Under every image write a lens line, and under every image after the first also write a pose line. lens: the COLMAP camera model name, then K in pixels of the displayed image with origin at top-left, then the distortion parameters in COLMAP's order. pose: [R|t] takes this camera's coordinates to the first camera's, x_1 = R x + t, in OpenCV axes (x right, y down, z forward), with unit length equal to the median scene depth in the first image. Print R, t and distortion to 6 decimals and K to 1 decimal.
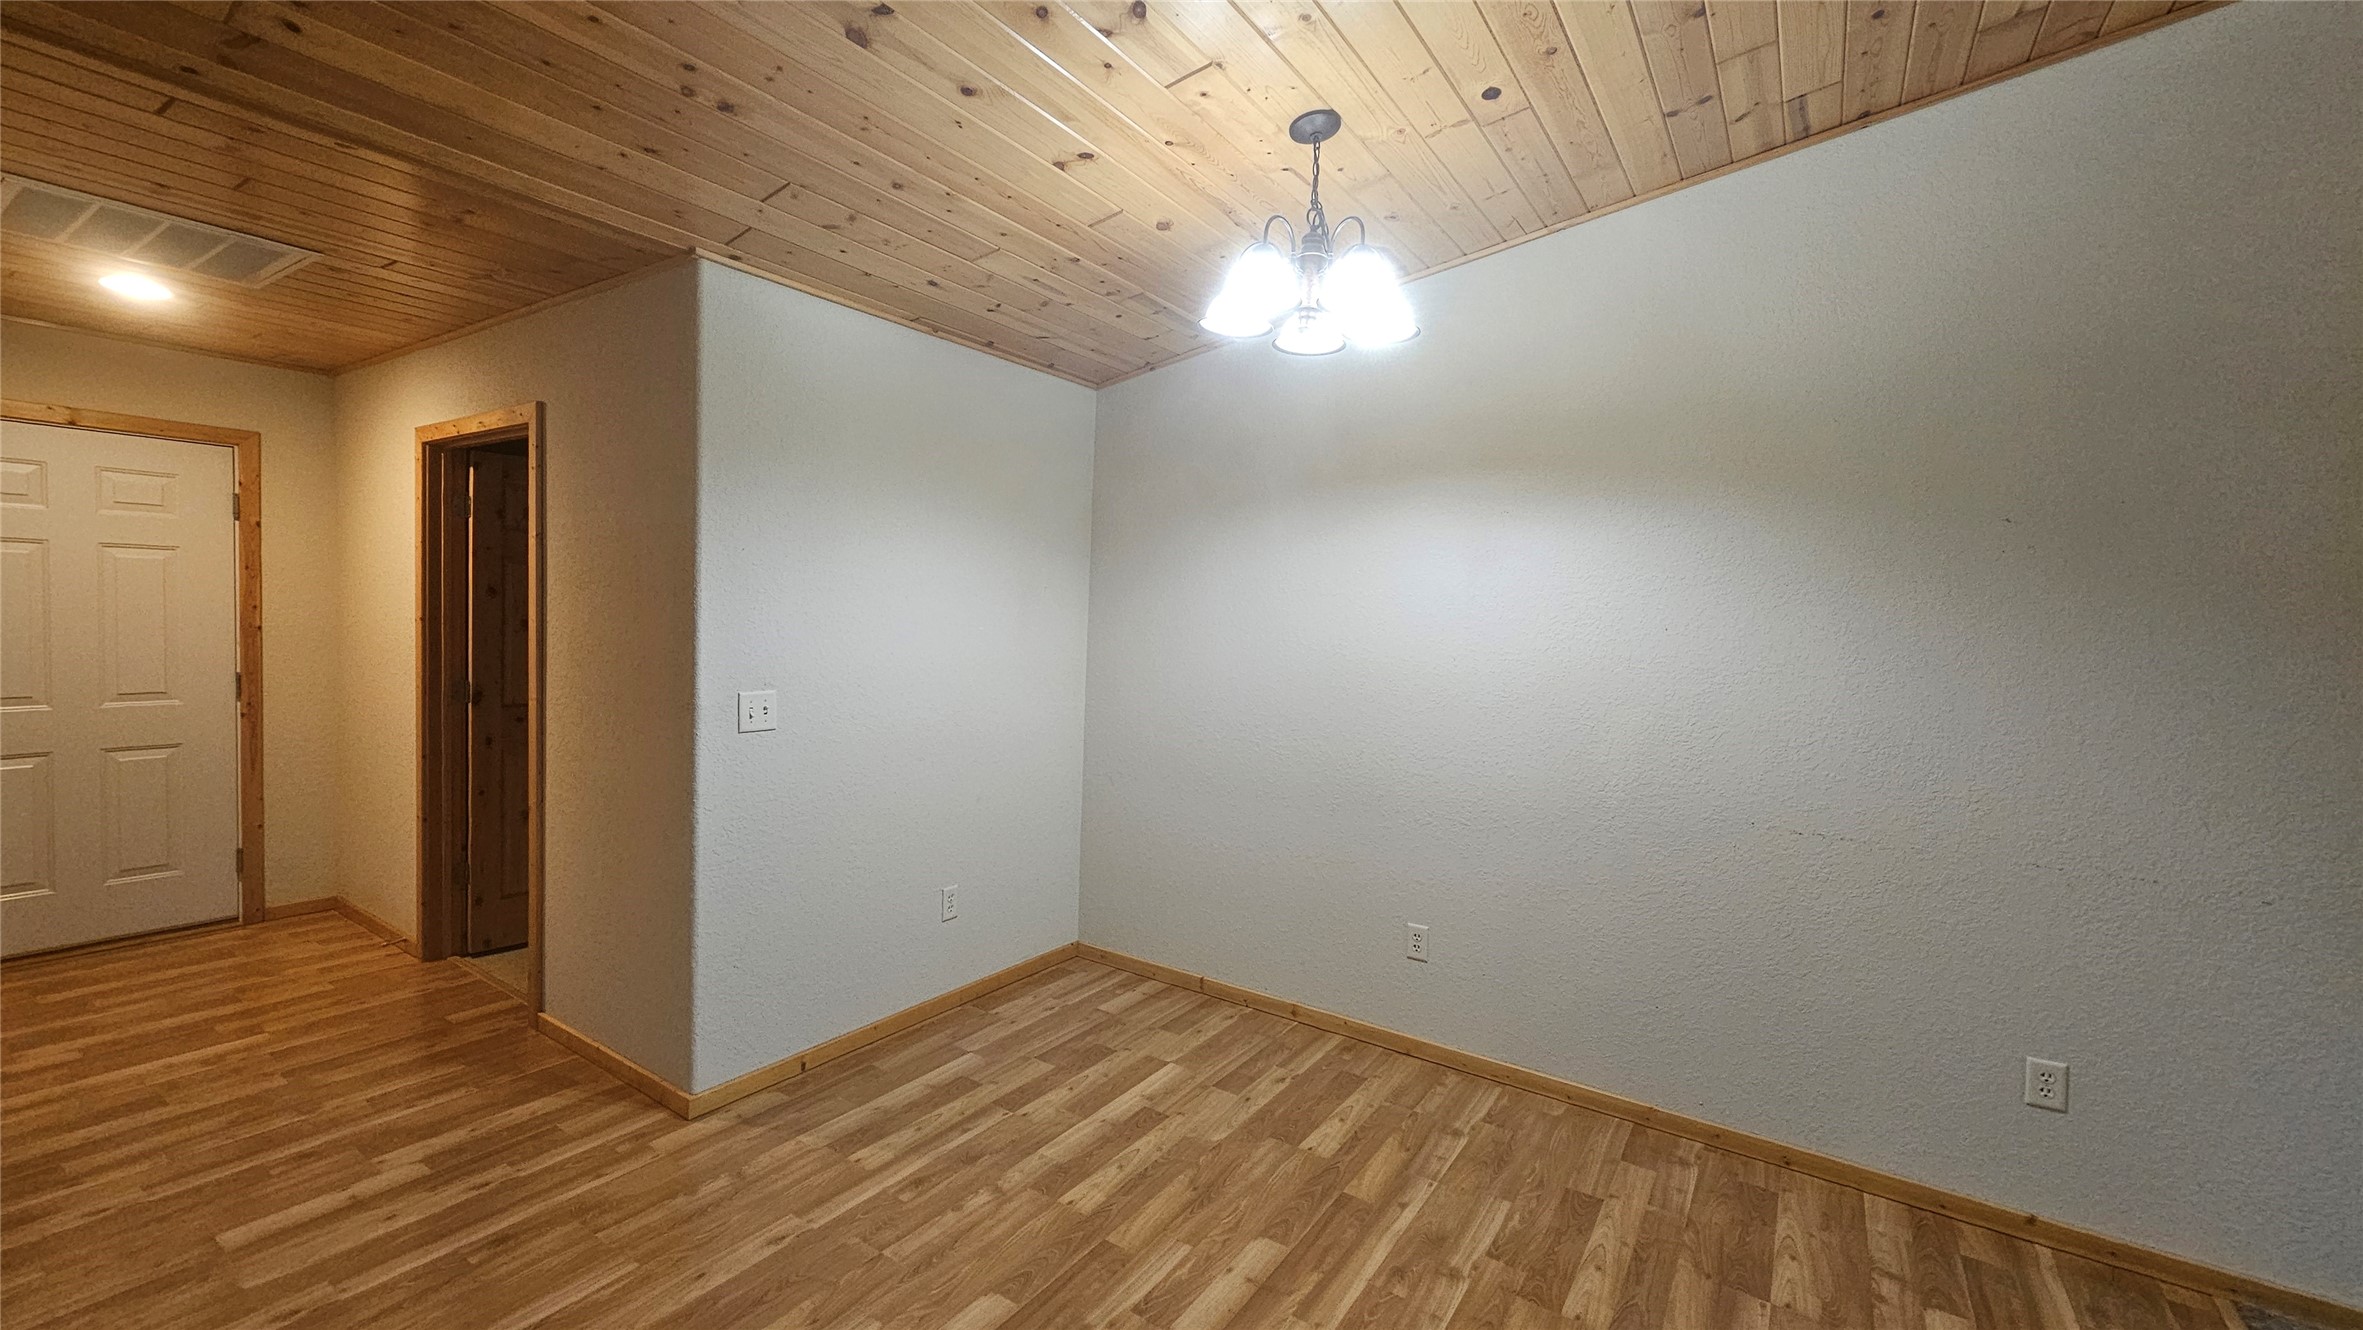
lens RADIAL K [[970.4, 0, 1172.0], [0, 970.4, 671.9], [0, 0, 1]] dist [0.000478, 0.000746]
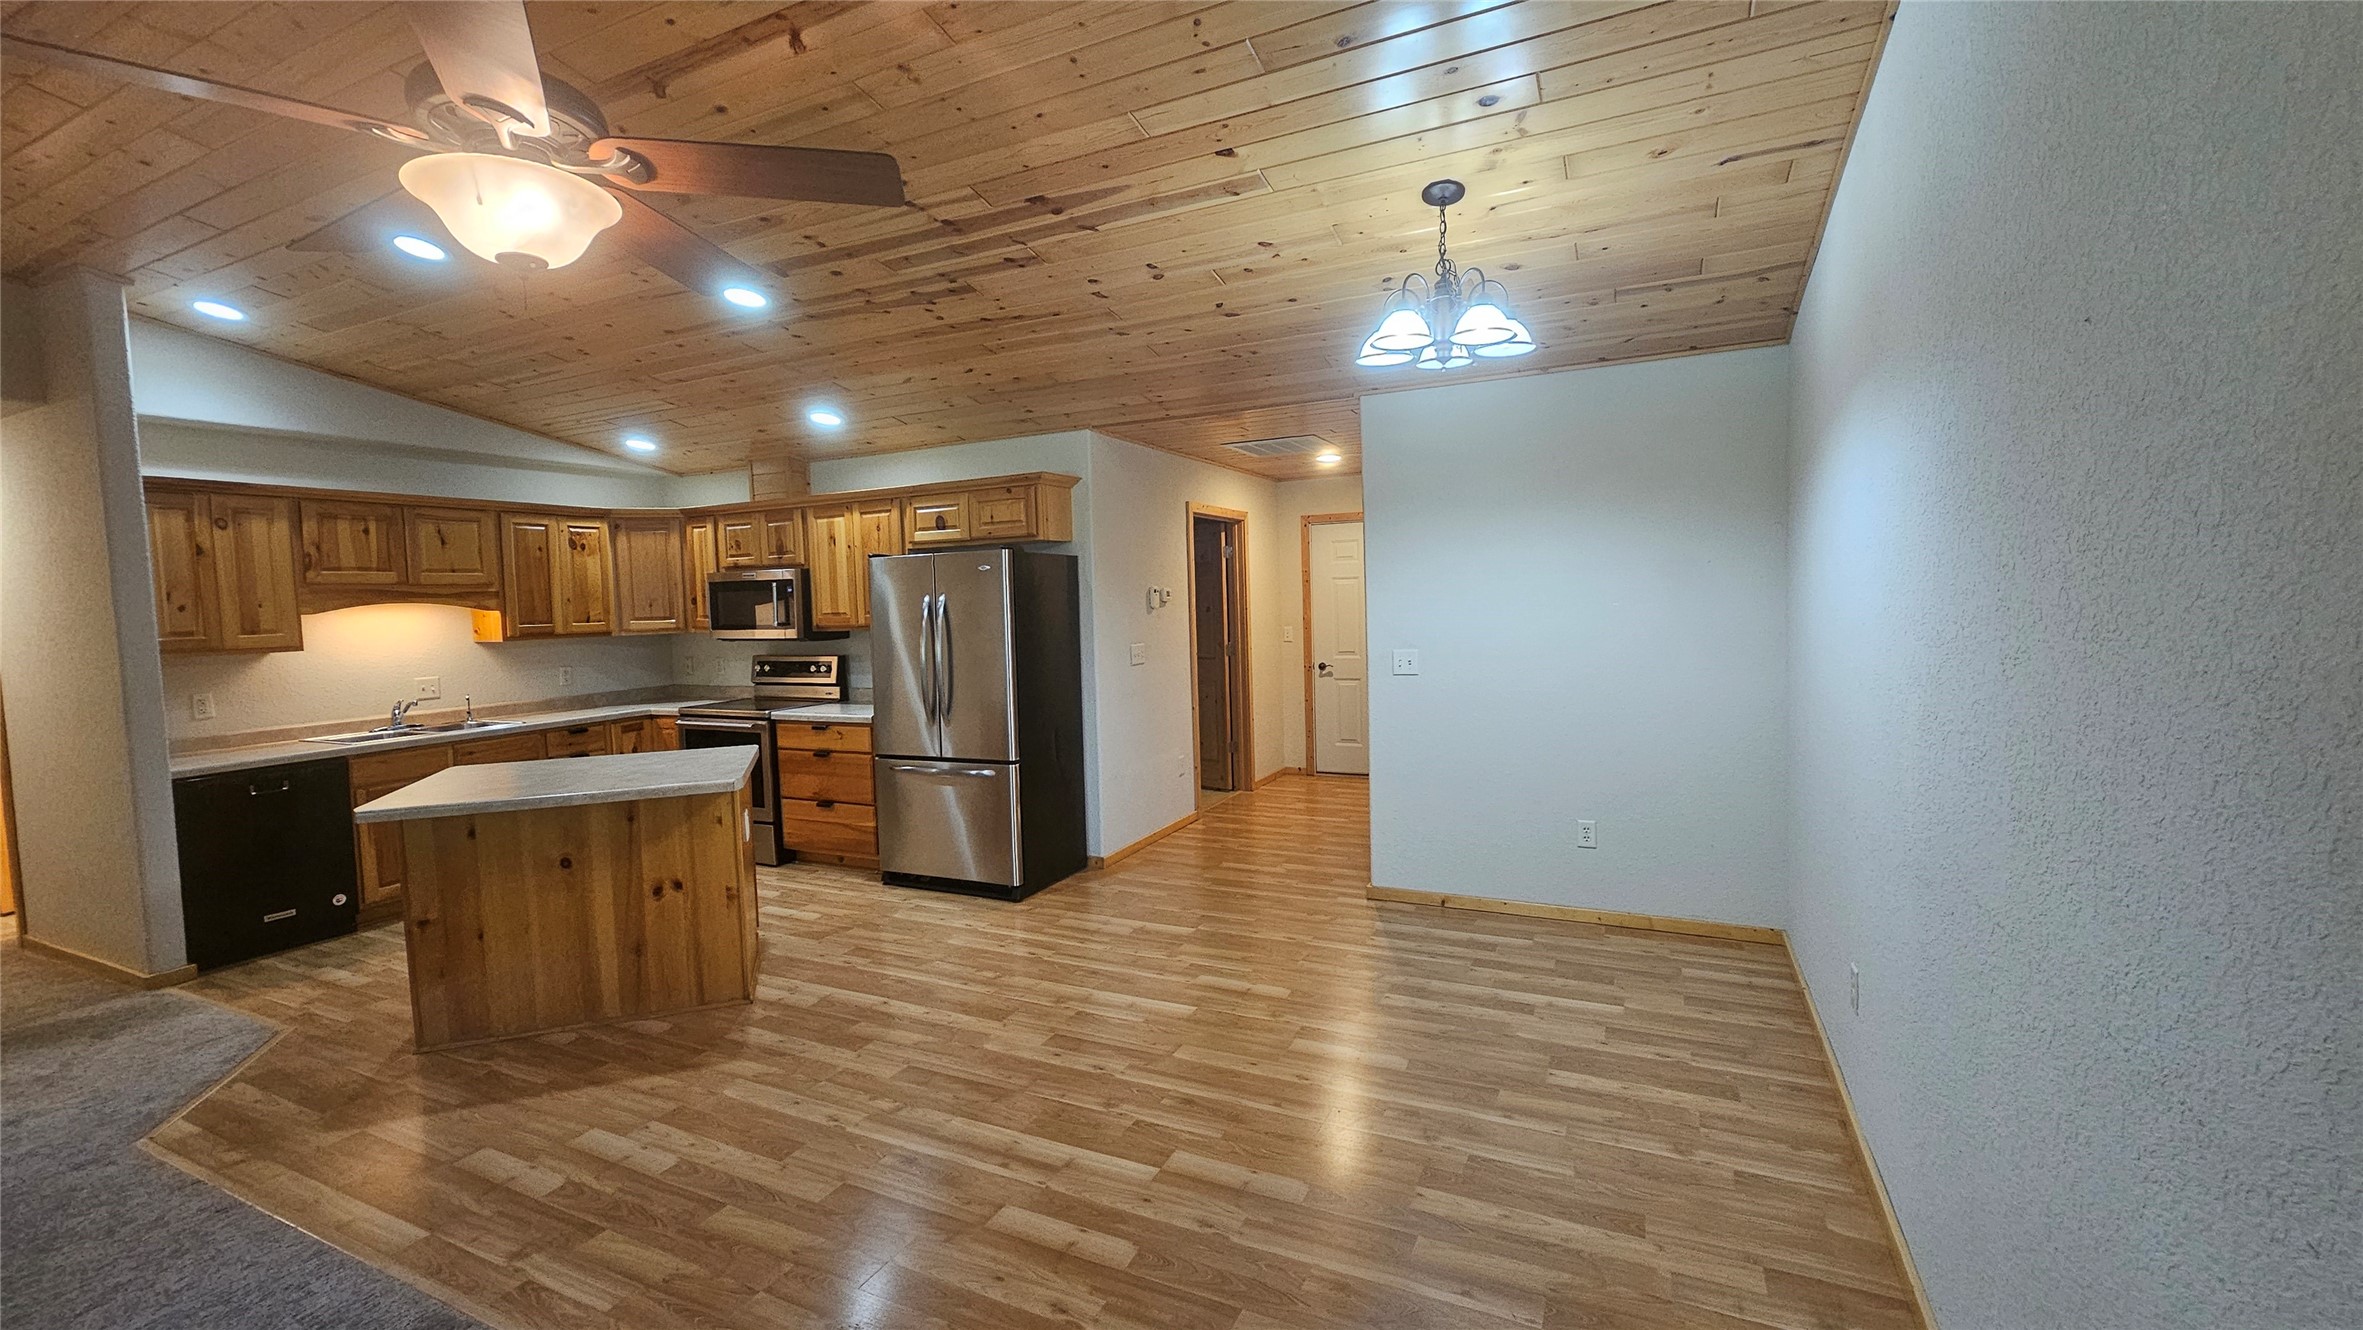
lens RADIAL K [[970.4, 0, 1168.9], [0, 970.4, 662.4], [0, 0, 1]] dist [0.000478, 0.000746]
pose [[0.134730, 0.024600, -0.990577, 1.122262], [-0.026860, 0.999415, 0.021166, 0.018841], [0.990518, 0.023755, 0.135312, 0.405946]]
